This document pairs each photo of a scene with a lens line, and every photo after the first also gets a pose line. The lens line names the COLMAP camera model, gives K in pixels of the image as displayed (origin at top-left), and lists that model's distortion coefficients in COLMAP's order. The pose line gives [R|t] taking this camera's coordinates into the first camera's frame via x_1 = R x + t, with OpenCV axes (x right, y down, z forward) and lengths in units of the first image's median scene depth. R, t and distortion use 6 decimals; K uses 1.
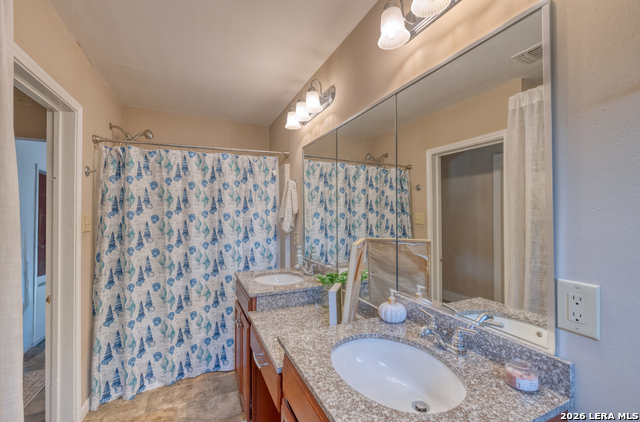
lens RADIAL K [[269.8, 0, 320.9], [0, 269.8, 213.0], [0, 0, 1]] dist [-0.013067, -0.000151]
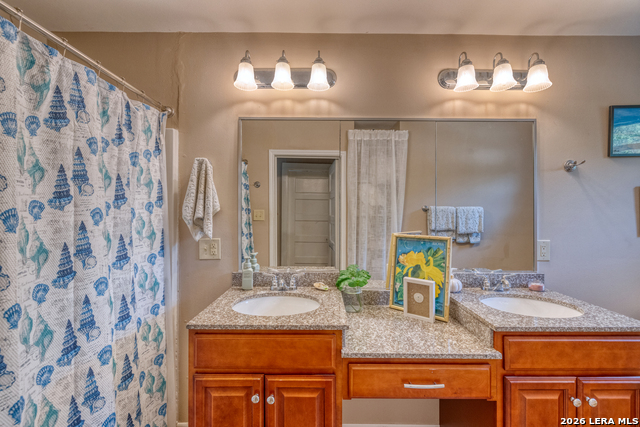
lens RADIAL K [[268.7, 0, 320.4], [0, 268.7, 210.5], [0, 0, 1]] dist [0.001643, -0.000352]
pose [[0.427317, 0.004952, 0.904088, -0.592740], [-0.011337, 0.999936, -0.000119, 0.000752], [-0.904031, -0.010199, 0.427345, 0.486094]]
